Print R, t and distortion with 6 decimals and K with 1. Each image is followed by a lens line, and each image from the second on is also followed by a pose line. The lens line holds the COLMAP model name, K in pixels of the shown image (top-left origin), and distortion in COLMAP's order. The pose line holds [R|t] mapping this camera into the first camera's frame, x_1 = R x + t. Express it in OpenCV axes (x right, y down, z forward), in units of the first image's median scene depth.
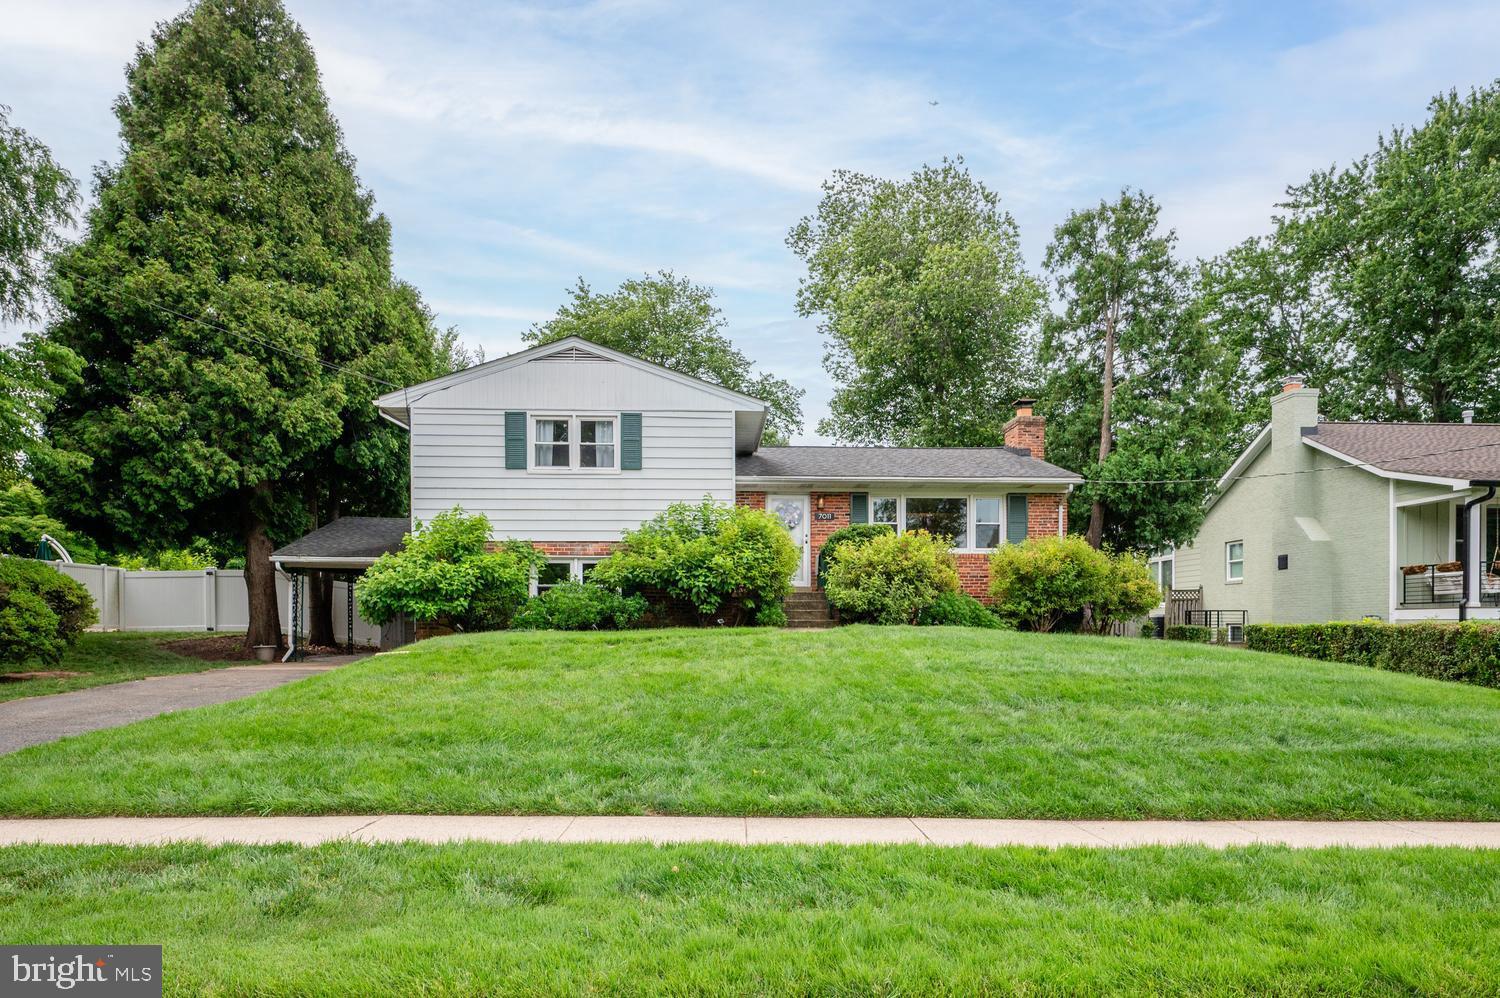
lens RADIAL K [[726.7, 0, 750.0], [0, 726.7, 499.0], [0, 0, 1]] dist [0.002146, 0.000231]
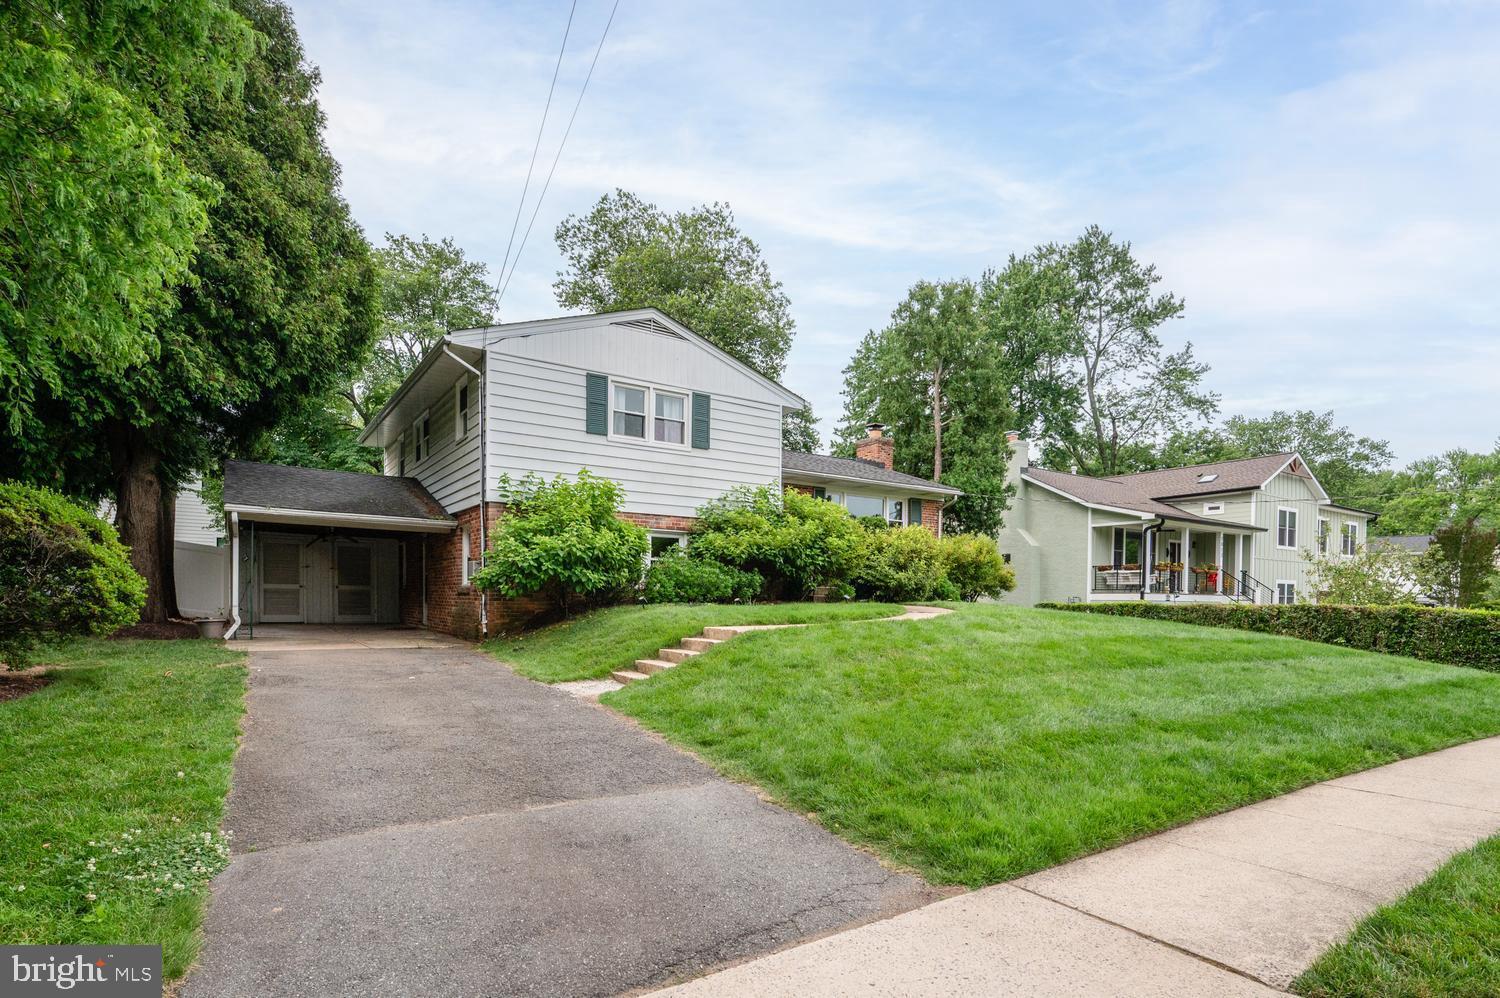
lens RADIAL K [[637.2, 0, 751.9], [0, 637.2, 494.2], [0, 0, 1]] dist [0.007826, 0.000336]
pose [[0.895407, 0.083330, 0.437381, -0.484238], [-0.088128, 0.996065, -0.009354, 0.026189], [-0.436439, -0.030170, 0.899228, 0.150191]]
